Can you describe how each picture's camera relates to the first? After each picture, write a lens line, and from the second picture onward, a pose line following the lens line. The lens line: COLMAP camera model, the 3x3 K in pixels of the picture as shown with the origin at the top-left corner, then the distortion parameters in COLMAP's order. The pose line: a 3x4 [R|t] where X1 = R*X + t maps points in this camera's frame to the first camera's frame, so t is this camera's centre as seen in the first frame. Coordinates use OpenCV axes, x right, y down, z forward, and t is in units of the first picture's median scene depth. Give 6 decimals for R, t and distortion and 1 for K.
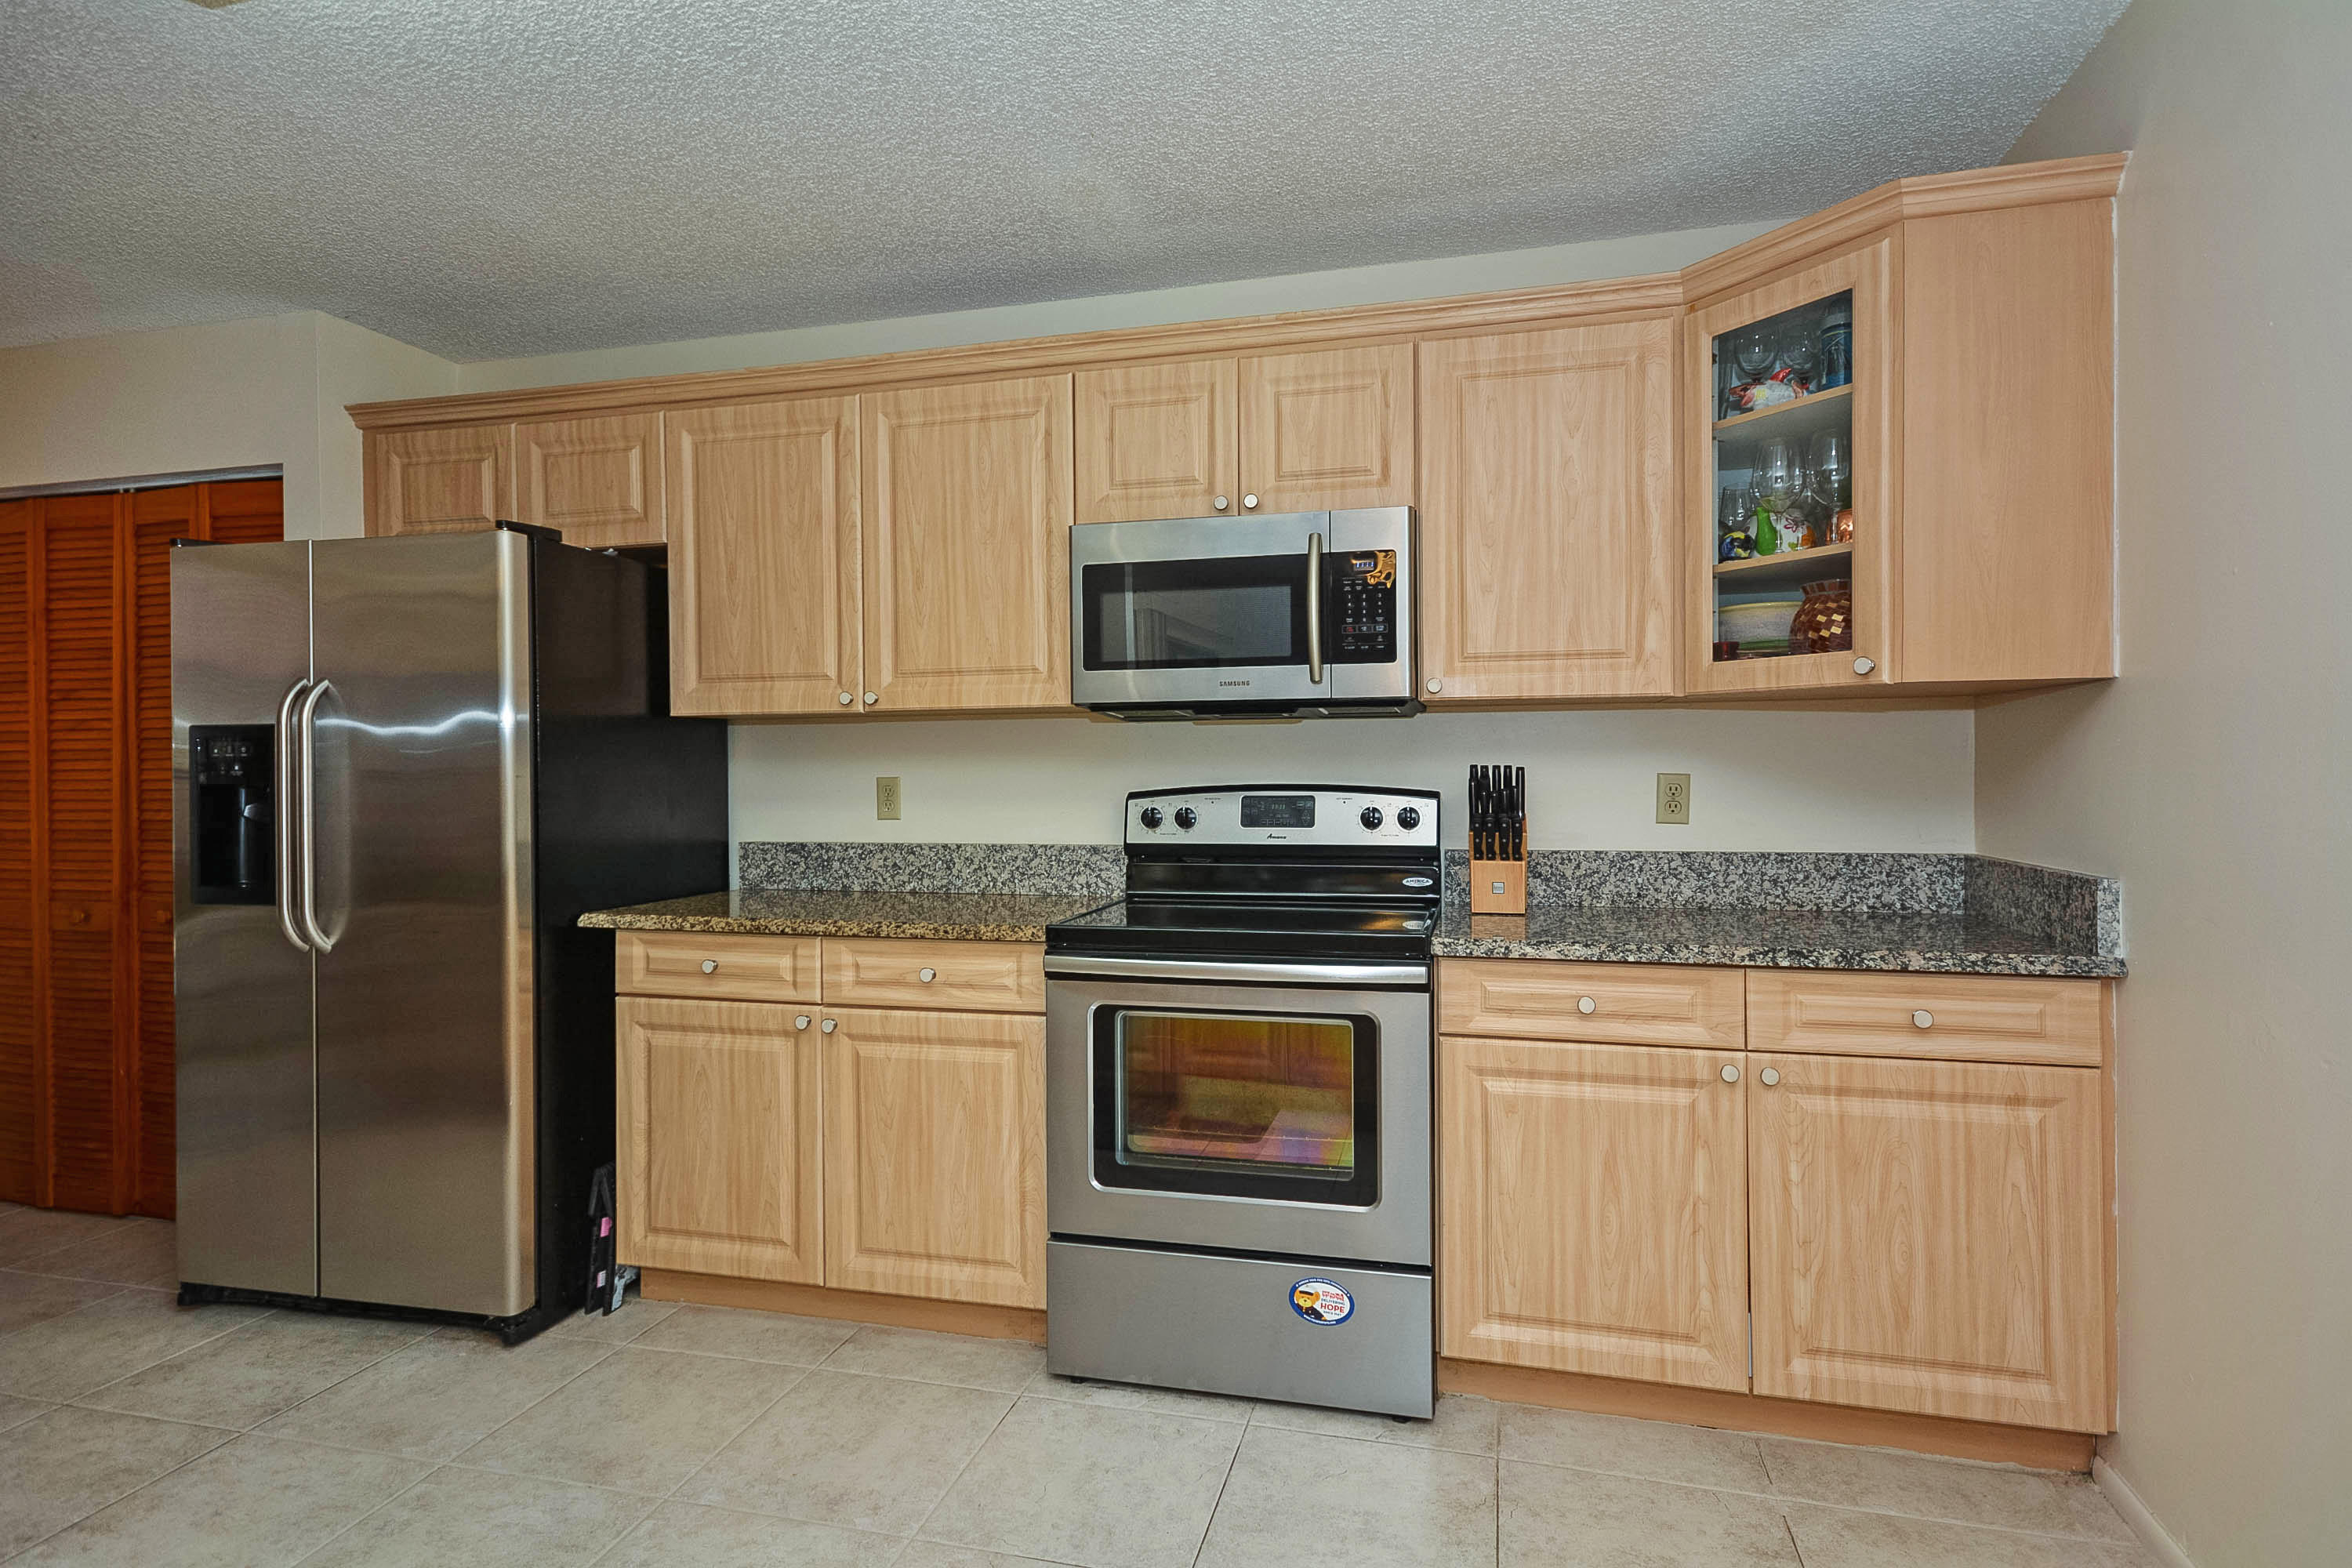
lens RADIAL K [[1237.8, 0, 1180.8], [0, 1237.8, 758.0], [0, 0, 1]] dist [0.014987, 0.000954]
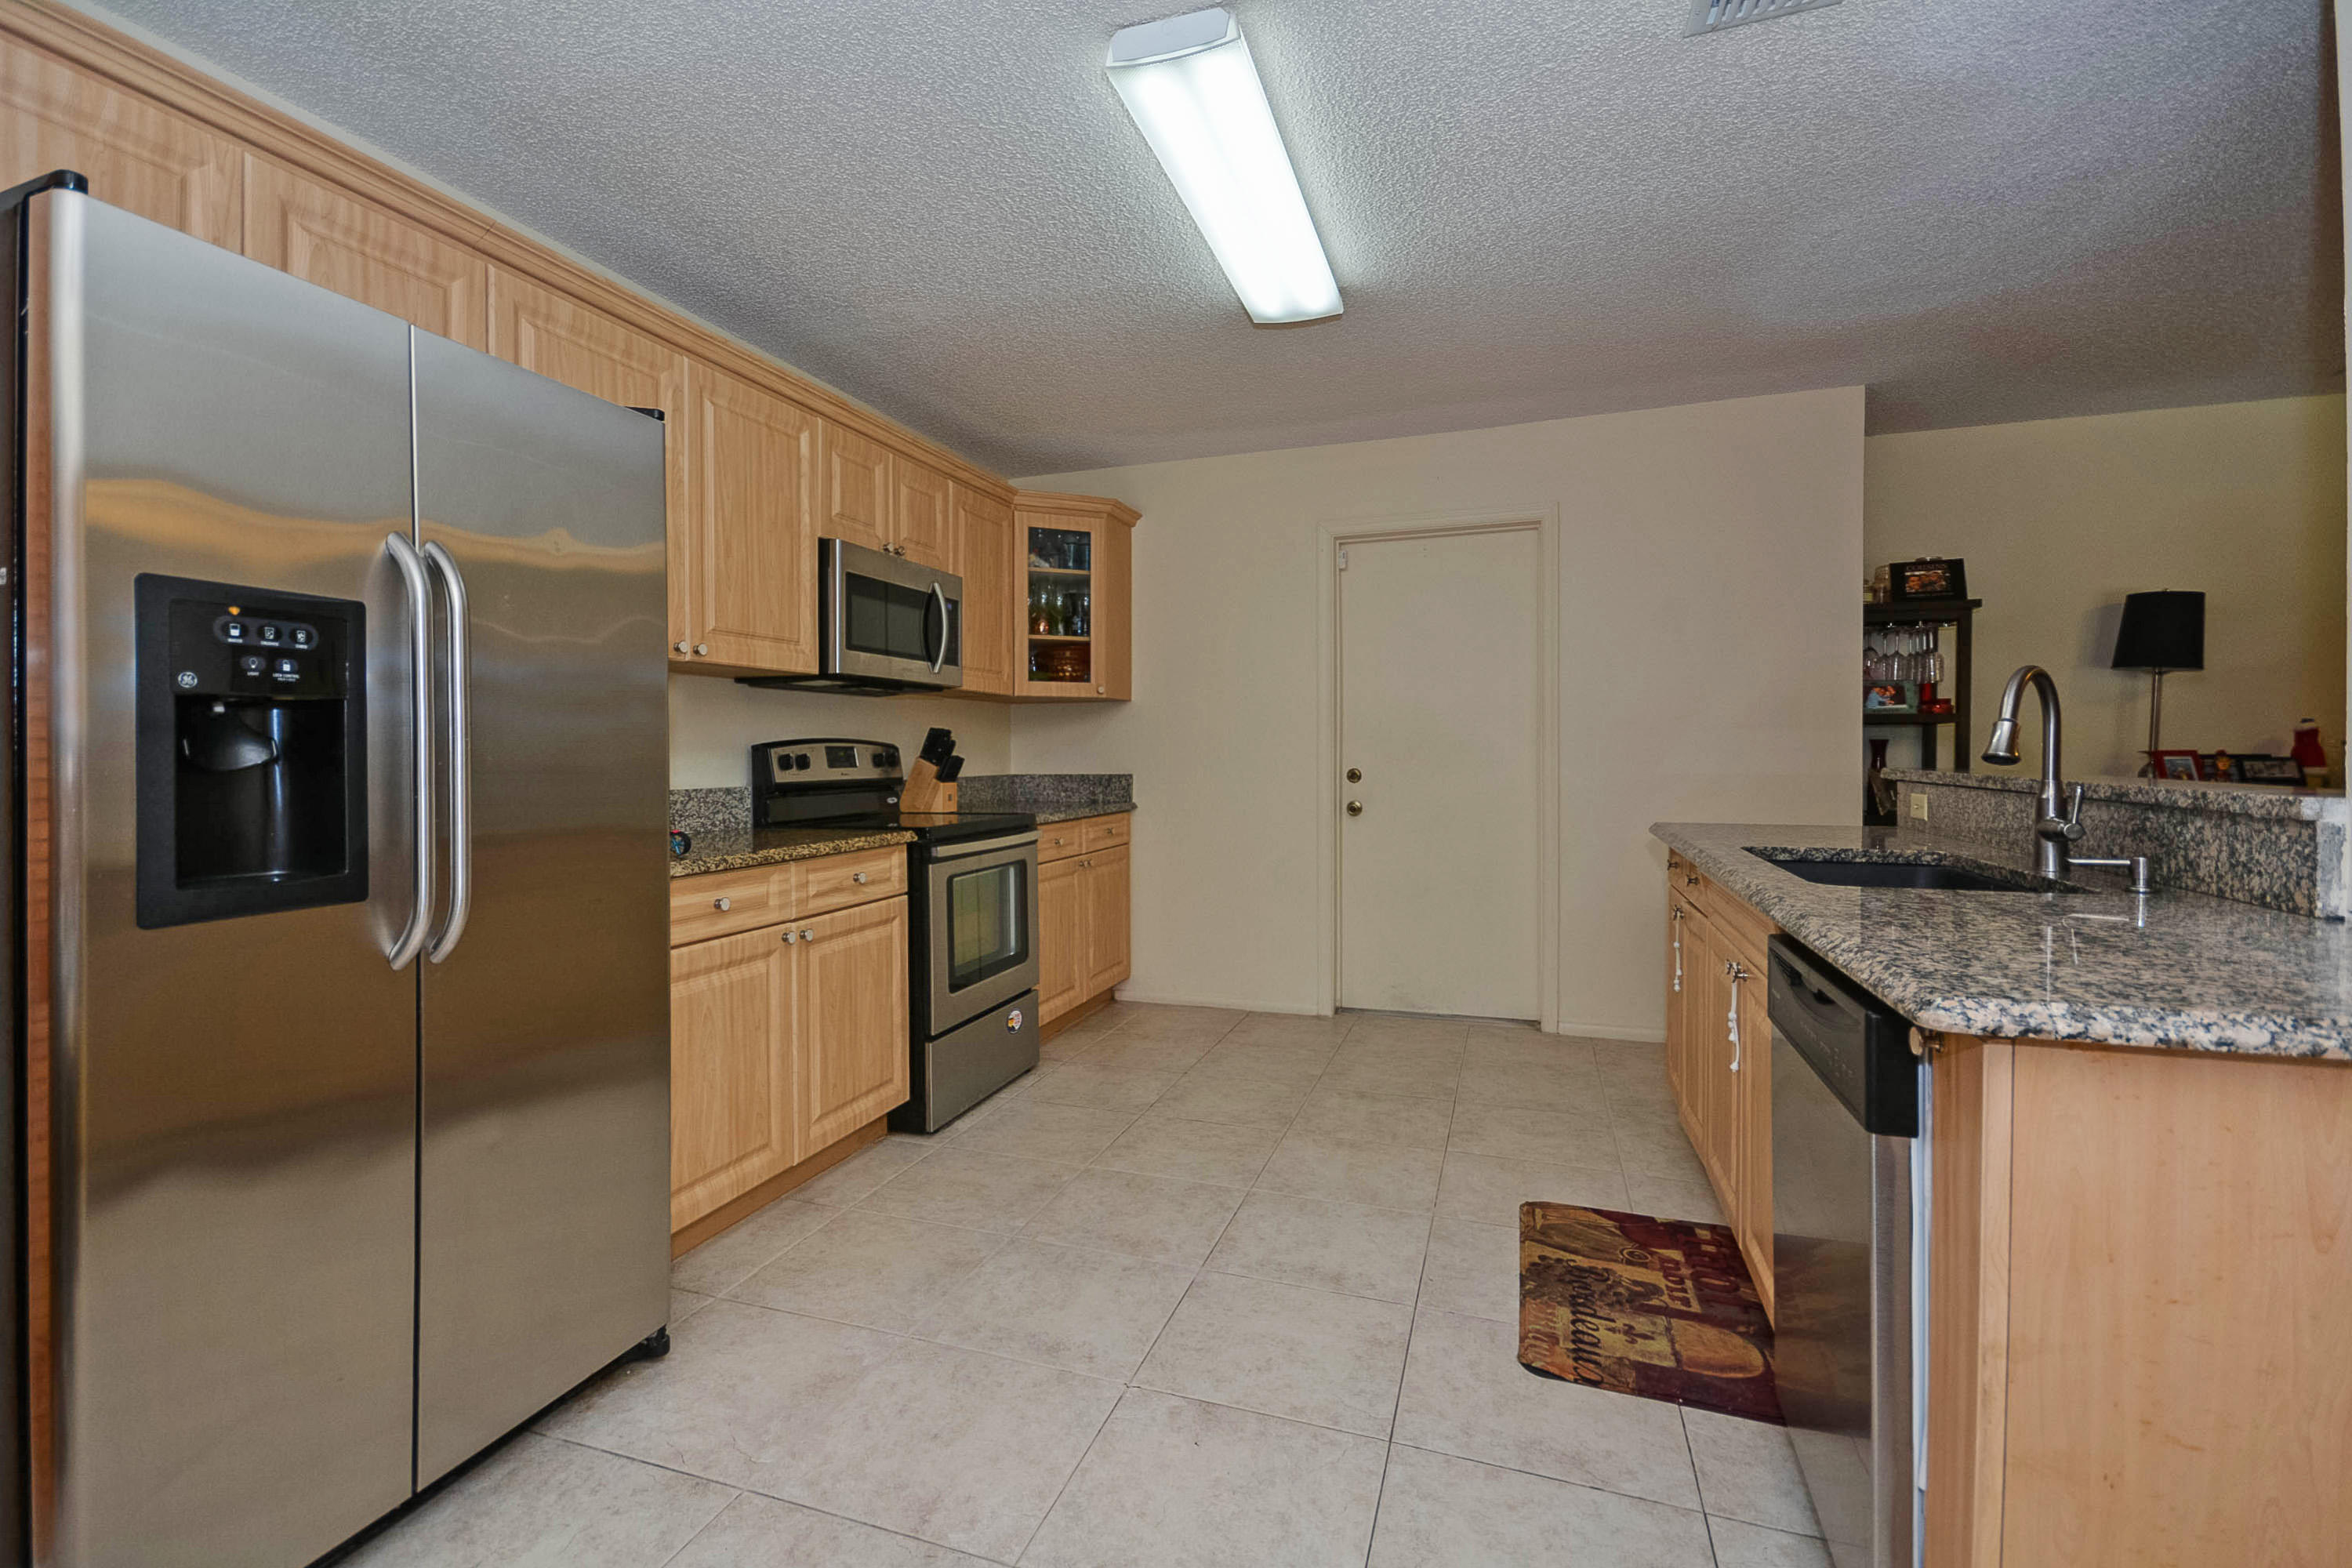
lens RADIAL K [[1053.5, 0, 1174.1], [0, 1053.5, 758.8], [0, 0, 1]] dist [-0.001923, 0.000063]
pose [[0.067952, 0.000359, 0.997689, -1.227371], [0.000657, 1.000000, -0.000405, 0.050595], [-0.997688, 0.000683, 0.067952, 0.581639]]
